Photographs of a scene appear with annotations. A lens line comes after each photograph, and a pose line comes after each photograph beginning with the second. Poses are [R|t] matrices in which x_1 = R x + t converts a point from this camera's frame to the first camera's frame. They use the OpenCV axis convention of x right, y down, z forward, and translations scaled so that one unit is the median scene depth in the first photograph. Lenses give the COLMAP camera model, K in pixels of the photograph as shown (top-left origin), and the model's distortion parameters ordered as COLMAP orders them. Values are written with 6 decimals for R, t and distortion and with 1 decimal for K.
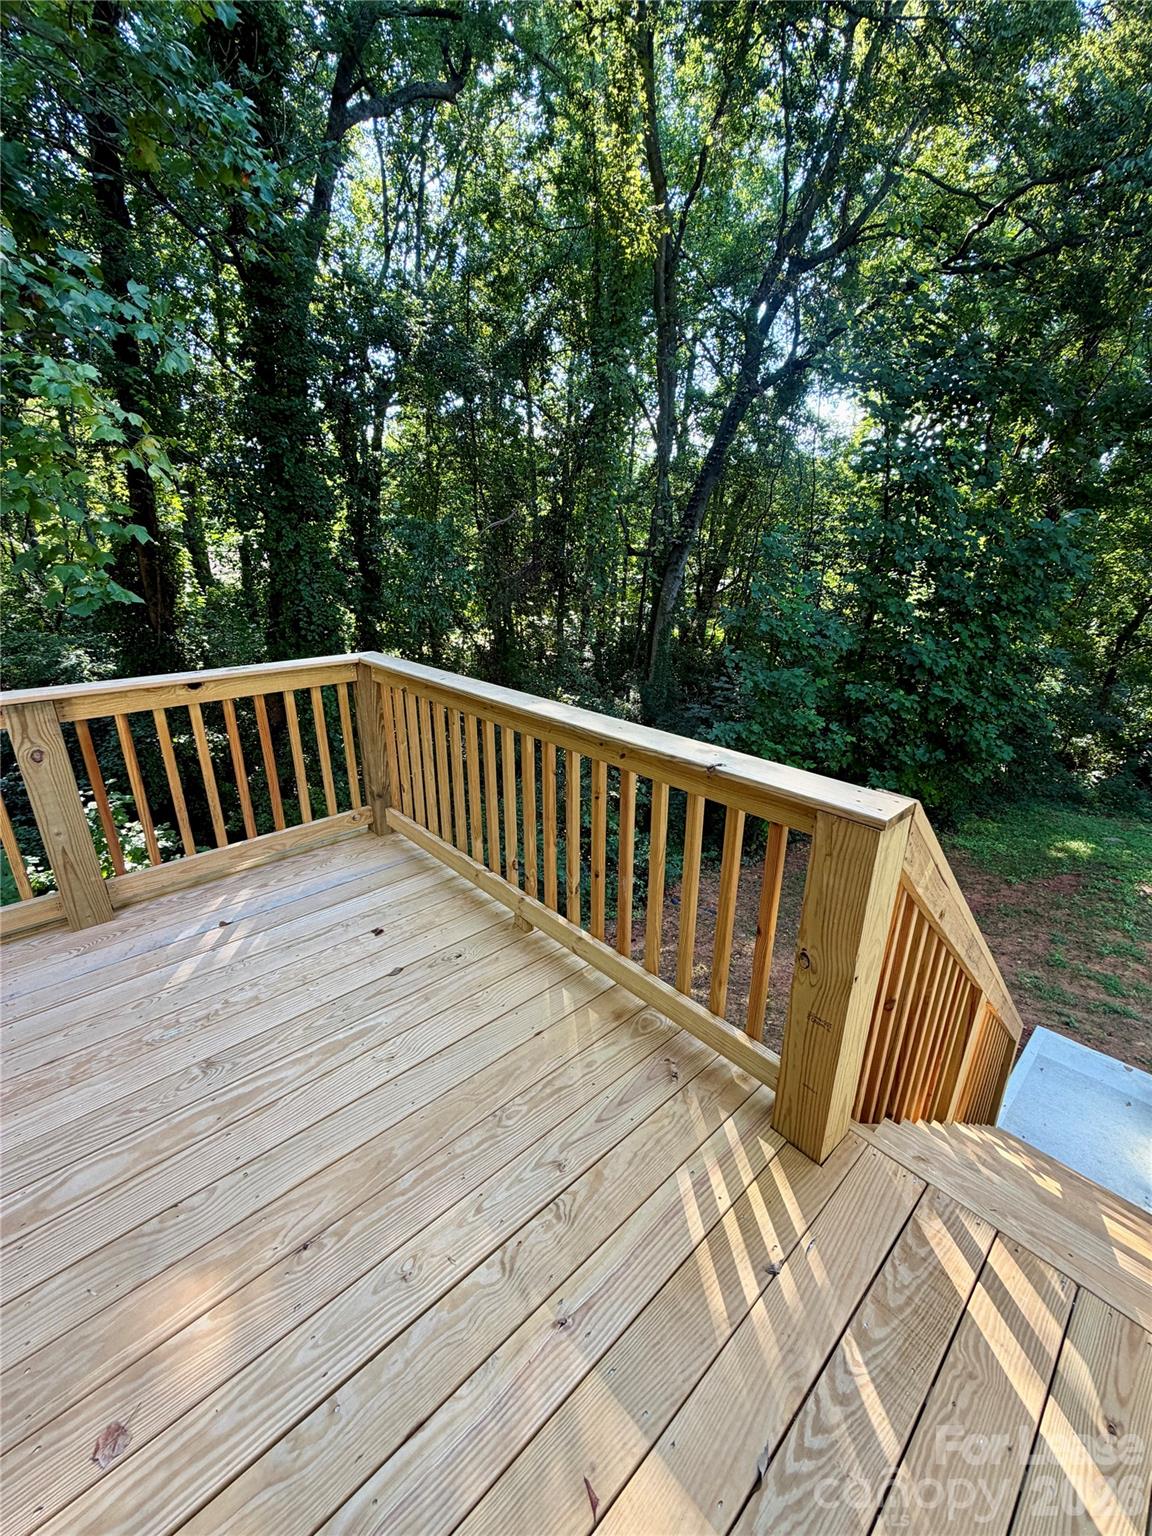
lens RADIAL K [[614.2, 0, 577.8], [0, 614.2, 767.4], [0, 0, 1]] dist [-0.000875, -0.000612]
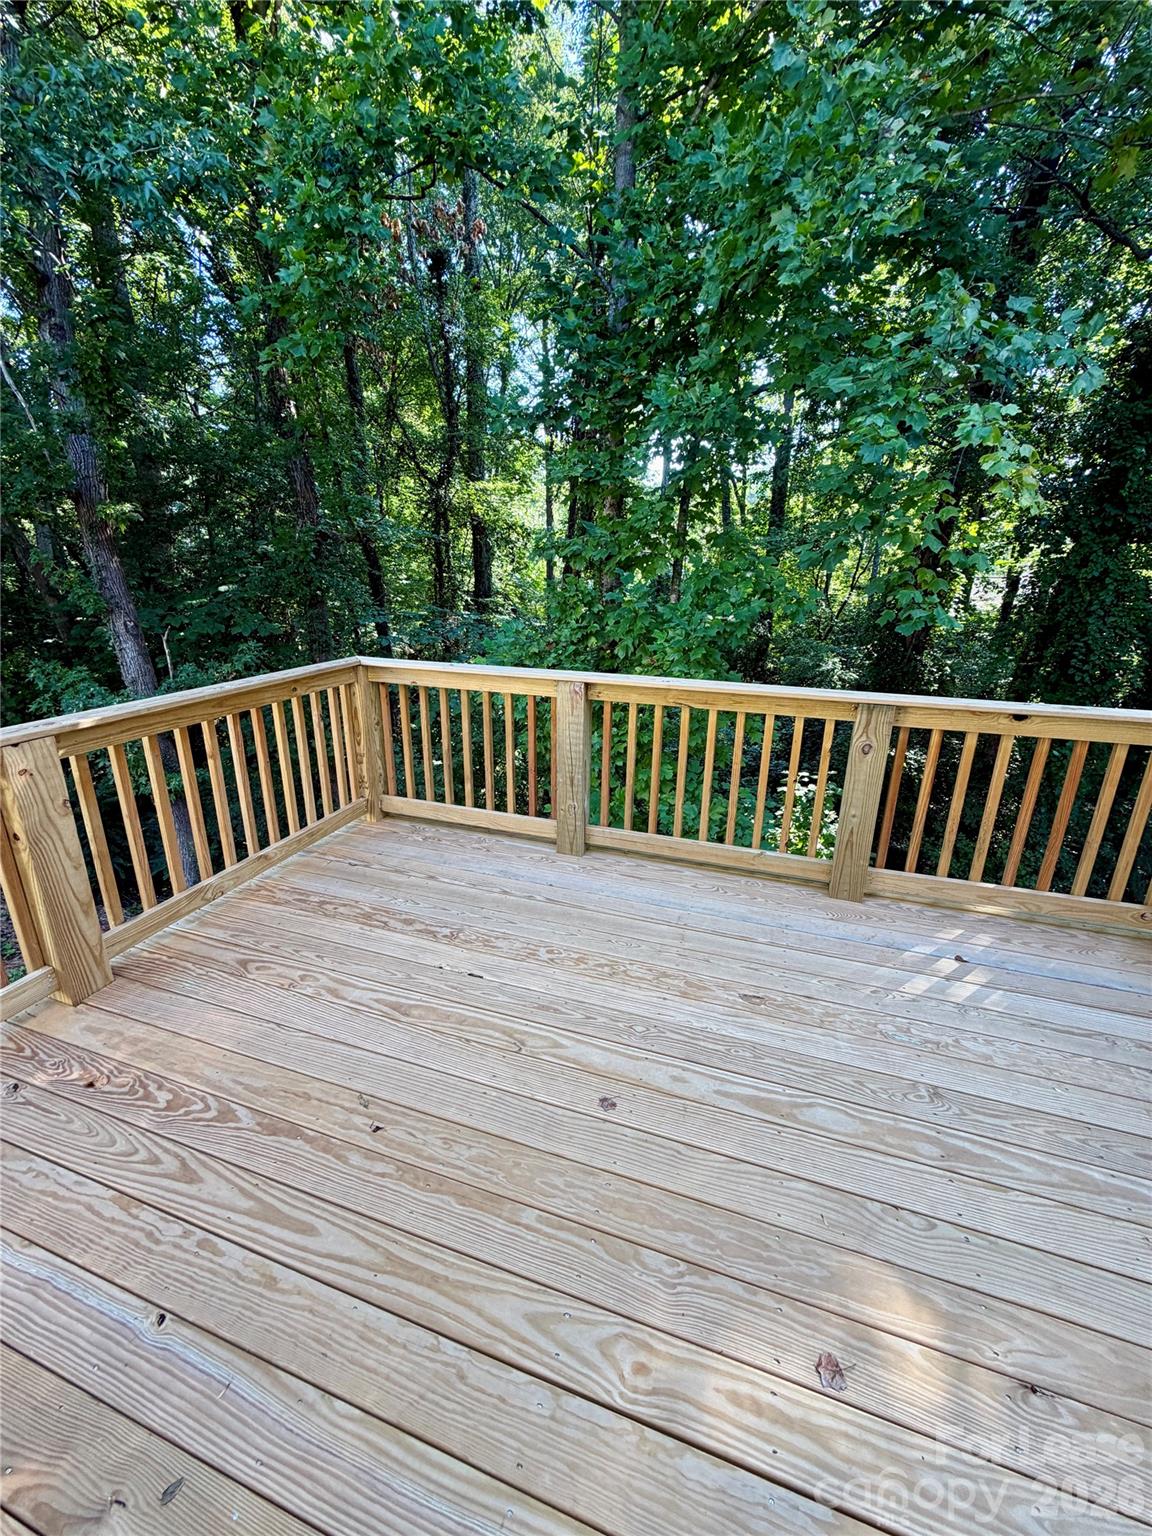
lens RADIAL K [[614.2, 0, 575.2], [0, 614.2, 765.1], [0, 0, 1]] dist [-0.000875, -0.000612]
pose [[0.474921, 0.267751, -0.838308, -0.120085], [-0.301760, 0.944386, 0.130677, 0.020177], [0.826674, 0.190907, 0.529305, -0.063363]]
